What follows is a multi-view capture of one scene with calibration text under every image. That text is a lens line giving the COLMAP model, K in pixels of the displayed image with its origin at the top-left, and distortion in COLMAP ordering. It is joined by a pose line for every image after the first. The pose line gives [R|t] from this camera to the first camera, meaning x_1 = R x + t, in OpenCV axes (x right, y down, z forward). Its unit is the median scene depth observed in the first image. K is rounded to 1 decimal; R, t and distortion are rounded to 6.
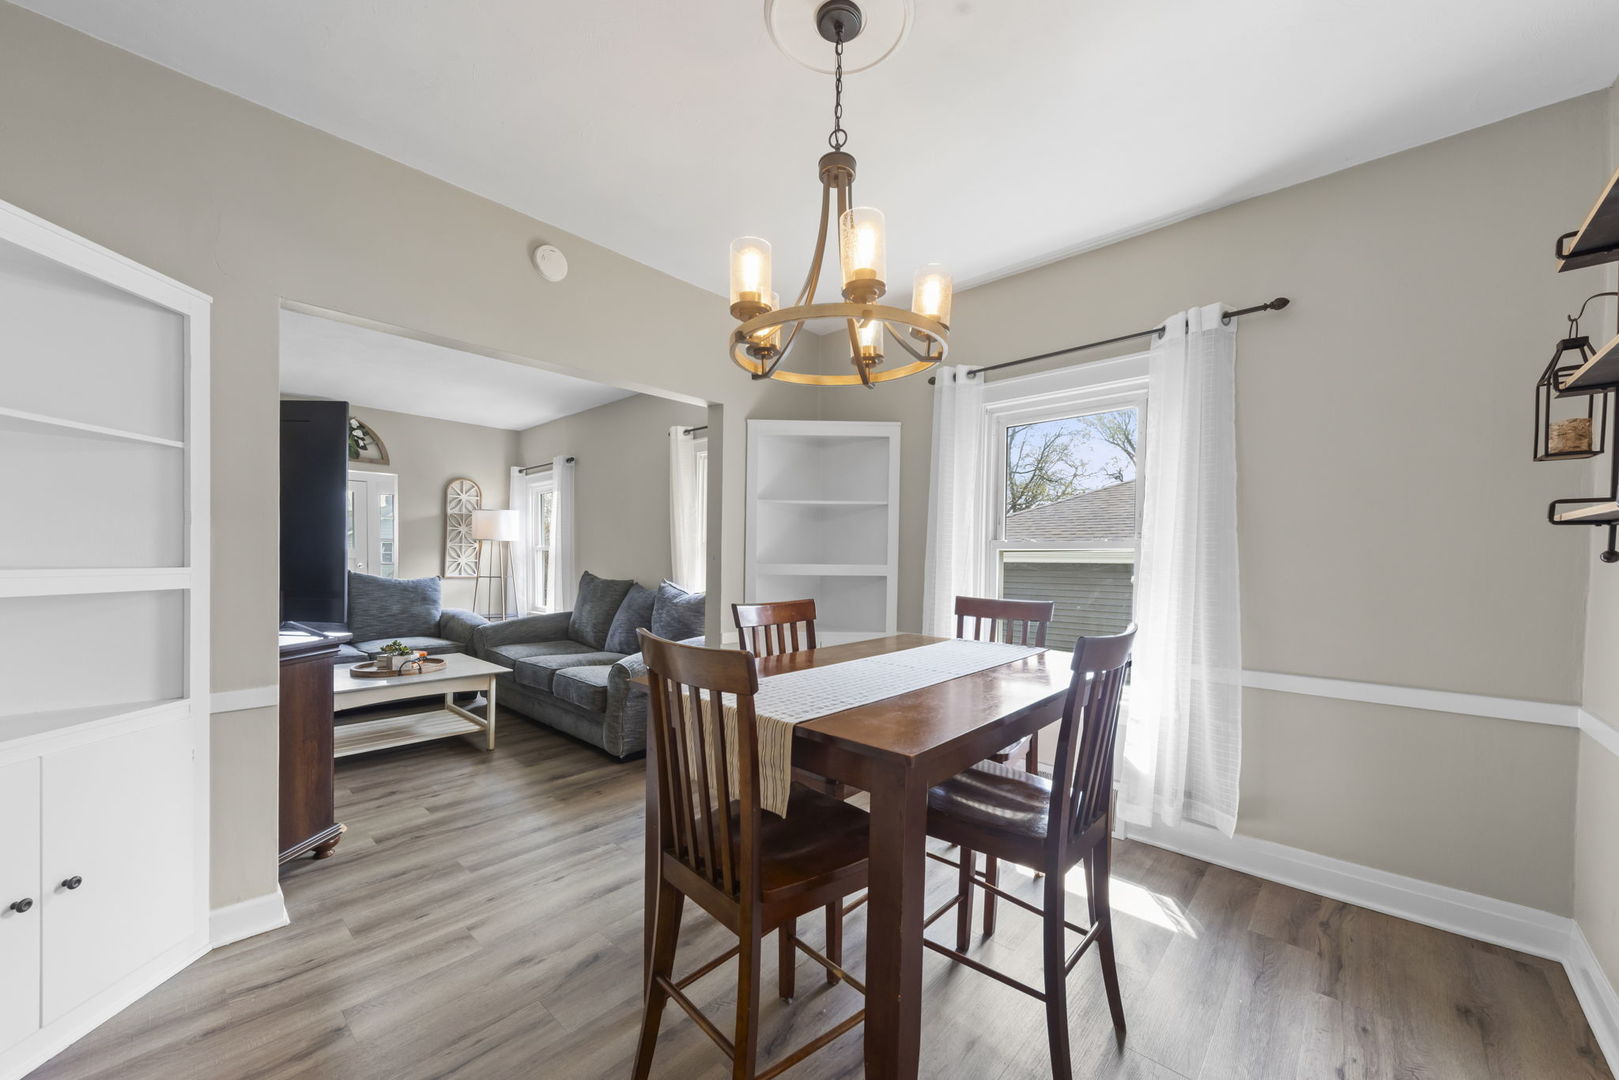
lens RADIAL K [[602.9, 0, 821.0], [0, 602.9, 567.0], [0, 0, 1]] dist [0.000799, 0.000027]
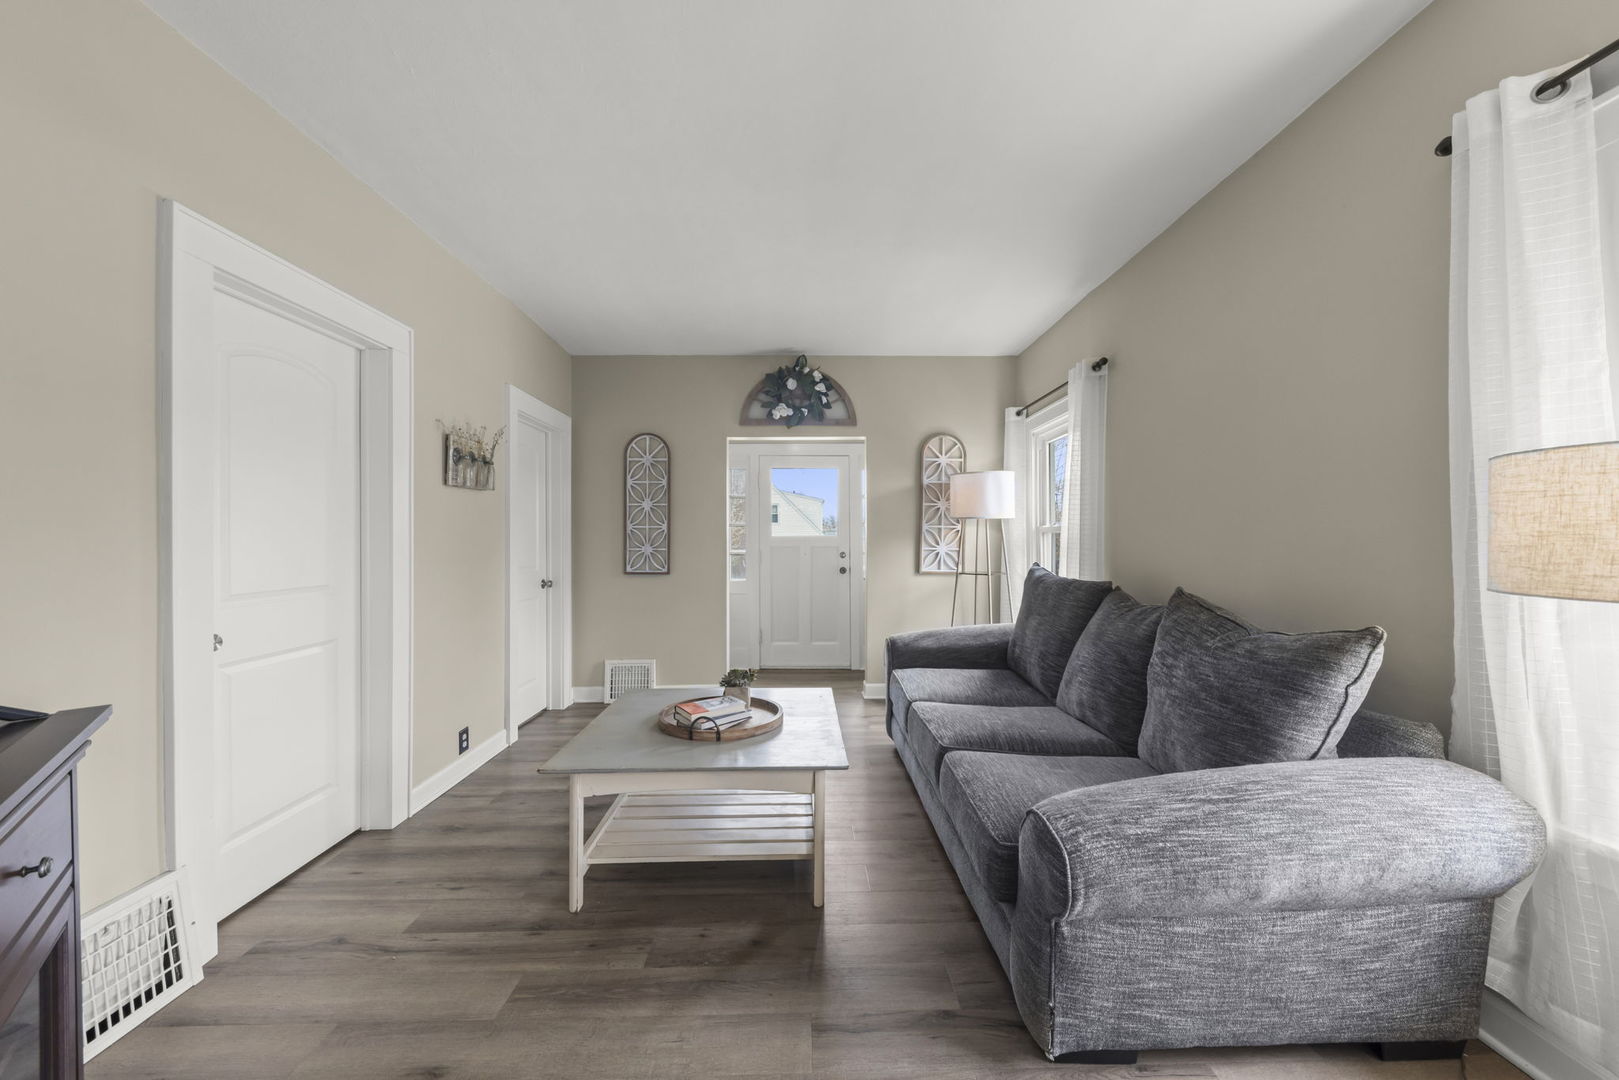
lens RADIAL K [[602.6, 0, 809.5], [0, 602.6, 540.0], [0, 0, 1]] dist [-0.001029, -0.000115]
pose [[0.680854, -0.012092, -0.732320, -0.183271], [-0.001768, 0.999834, -0.018153, -0.008188], [0.732417, 0.013654, 0.680719, 0.408210]]
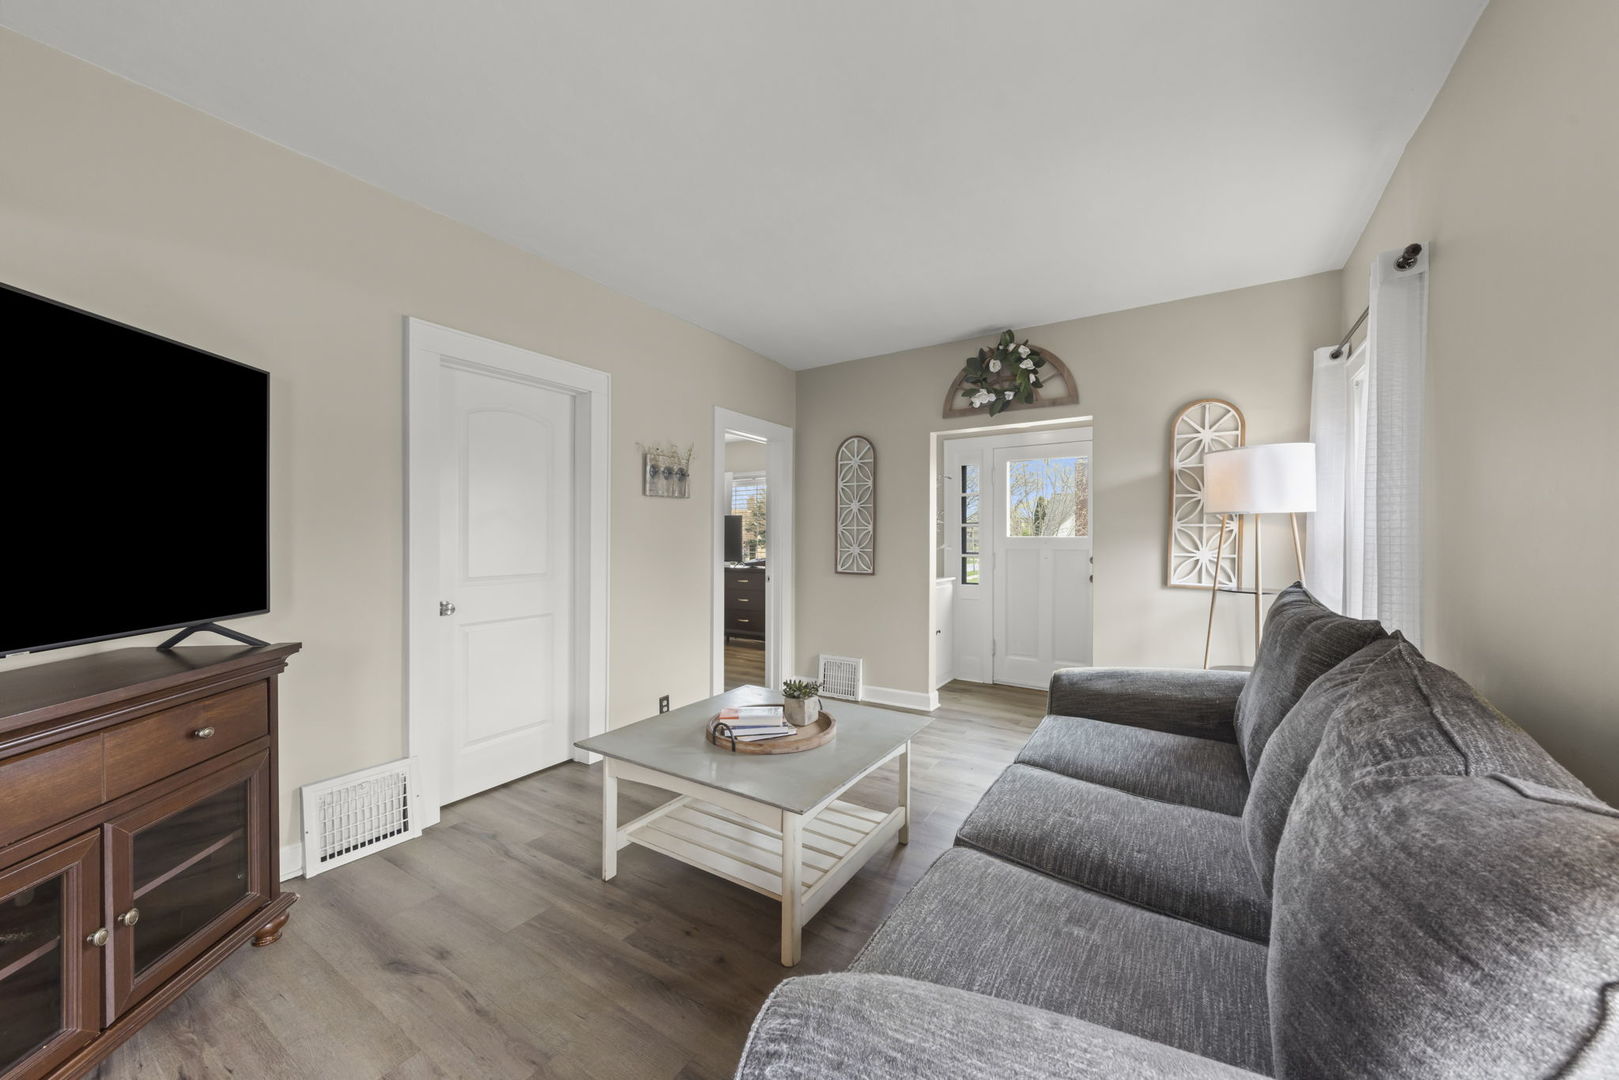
lens RADIAL K [[577.5, 0, 796.9], [0, 577.5, 537.8], [0, 0, 1]] dist [-0.013681, 0.000054]
pose [[0.144697, -0.012159, -0.989401, -0.152841], [-0.017019, 0.999746, -0.014776, -0.012846], [0.989330, 0.018976, 0.144453, 0.584785]]
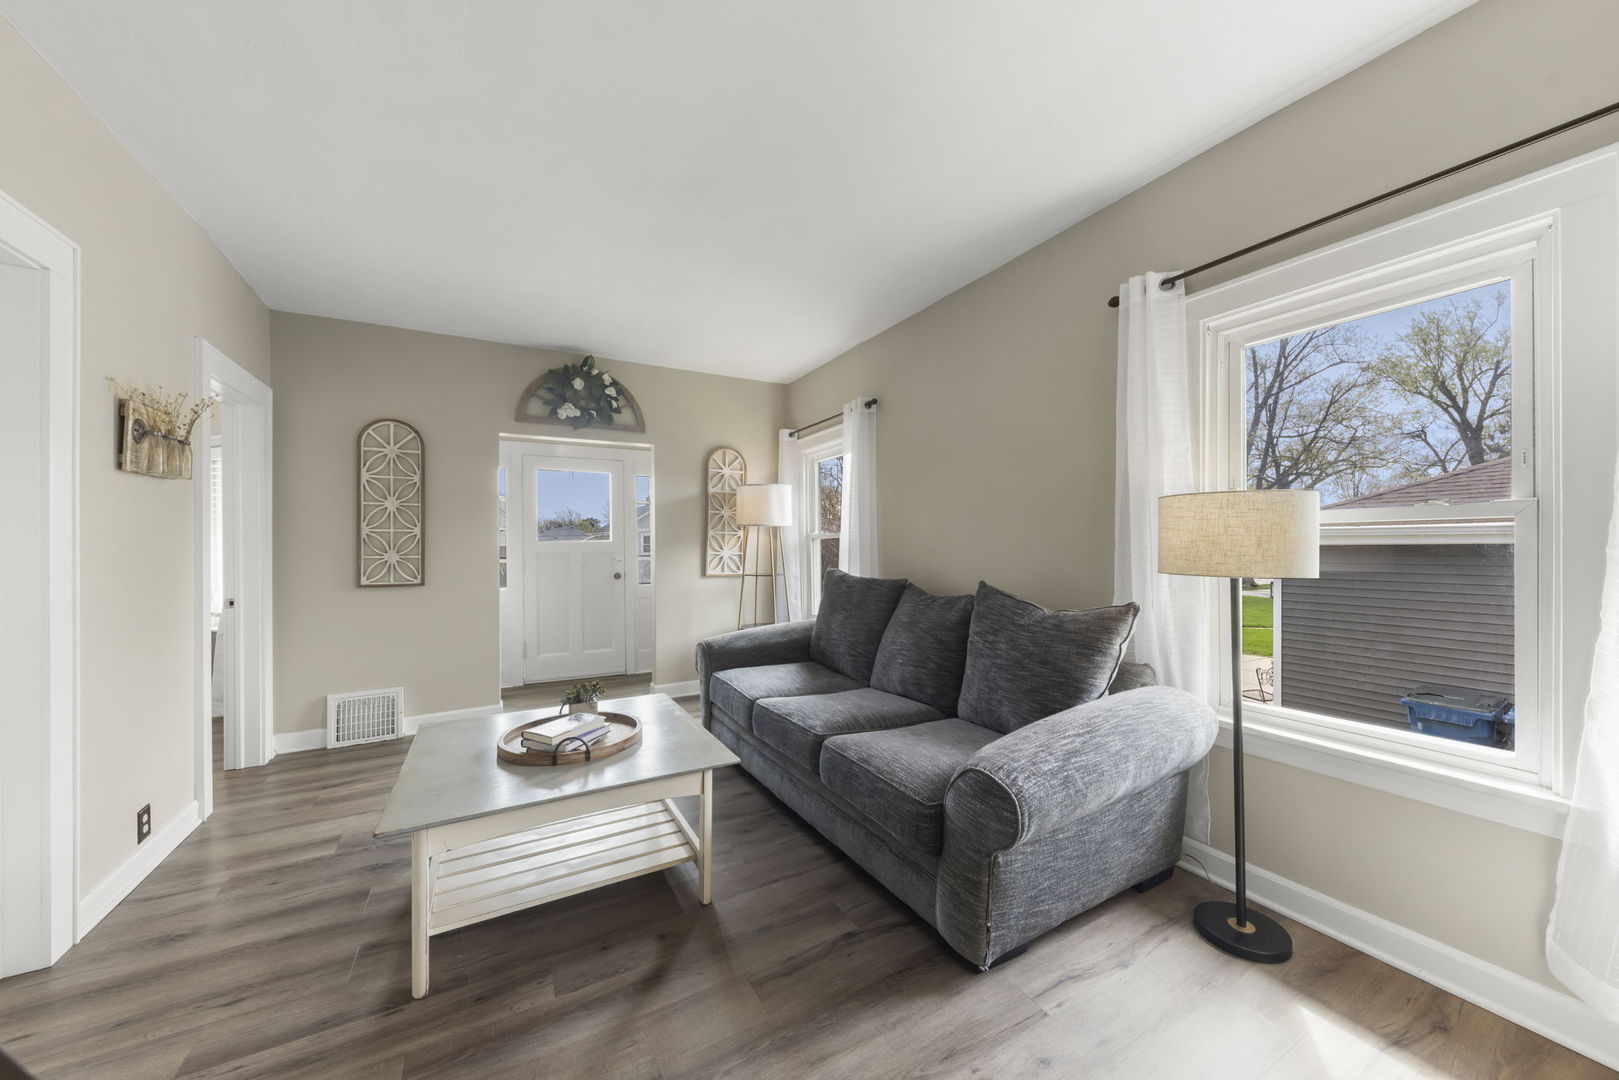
lens RADIAL K [[568.7, 0, 799.2], [0, 568.7, 537.0], [0, 0, 1]] dist [0.028638, -0.021711]
pose [[0.936662, -0.018519, -0.349746, -0.255713], [0.008443, 0.999505, -0.030314, -0.009083], [0.350134, 0.025441, 0.936354, 0.357450]]
